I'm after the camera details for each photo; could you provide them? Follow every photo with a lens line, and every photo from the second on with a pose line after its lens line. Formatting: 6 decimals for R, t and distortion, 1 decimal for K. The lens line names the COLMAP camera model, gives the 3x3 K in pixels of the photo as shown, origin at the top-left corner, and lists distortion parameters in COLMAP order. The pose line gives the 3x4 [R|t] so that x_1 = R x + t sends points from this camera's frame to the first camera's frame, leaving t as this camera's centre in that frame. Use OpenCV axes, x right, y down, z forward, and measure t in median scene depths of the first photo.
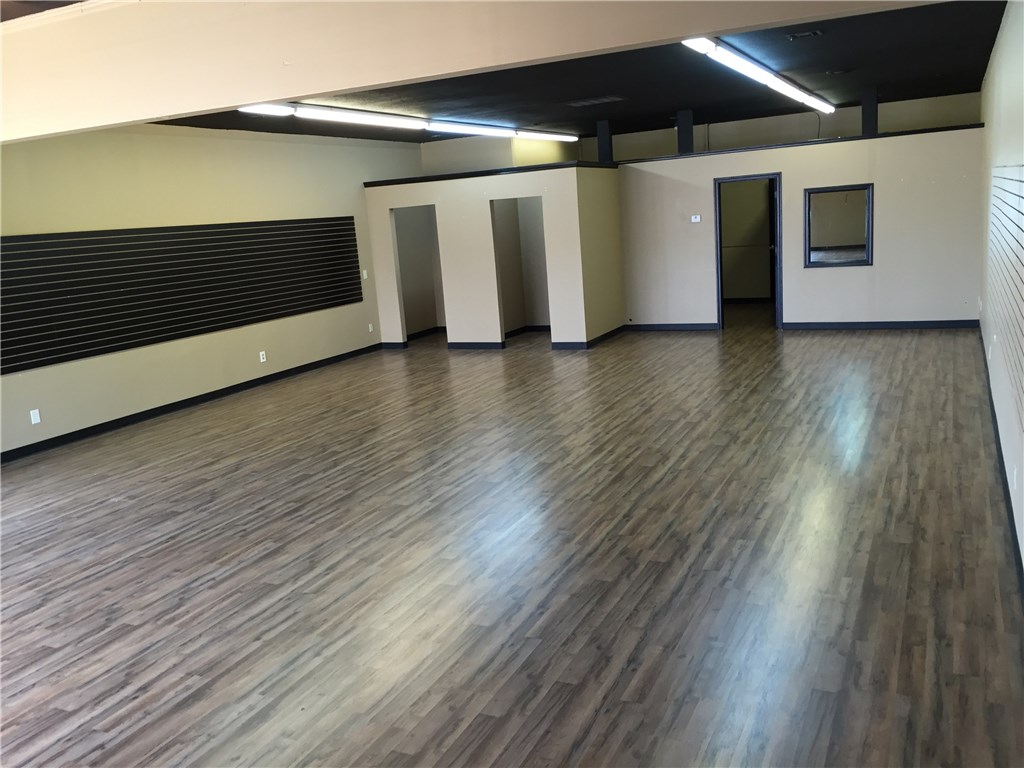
lens RADIAL K [[871.0, 0, 512.0], [0, 871.0, 384.0], [0, 0, 1]] dist [0.075949, -0.108811]
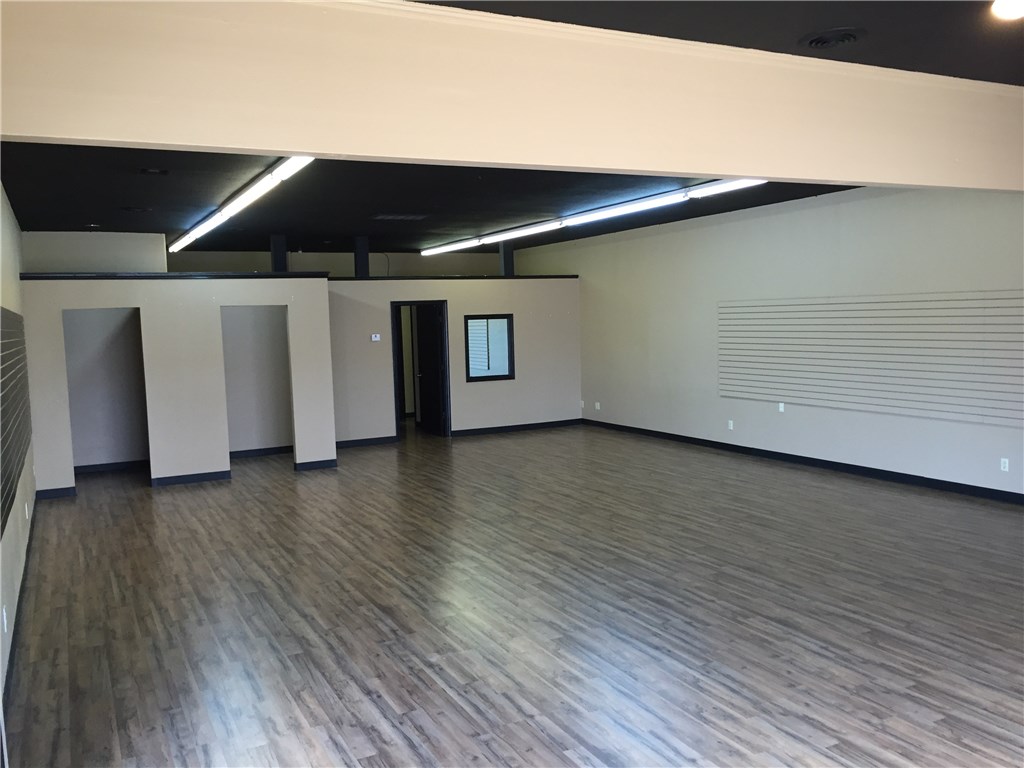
lens RADIAL K [[871.0, 0, 512.0], [0, 871.0, 384.0], [0, 0, 1]] dist [0.075949, -0.108811]
pose [[0.609616, -0.005657, 0.792677, -1.144935], [0.140847, 0.984836, -0.101291, -0.010695], [-0.780083, 0.173395, 0.601169, 0.555999]]
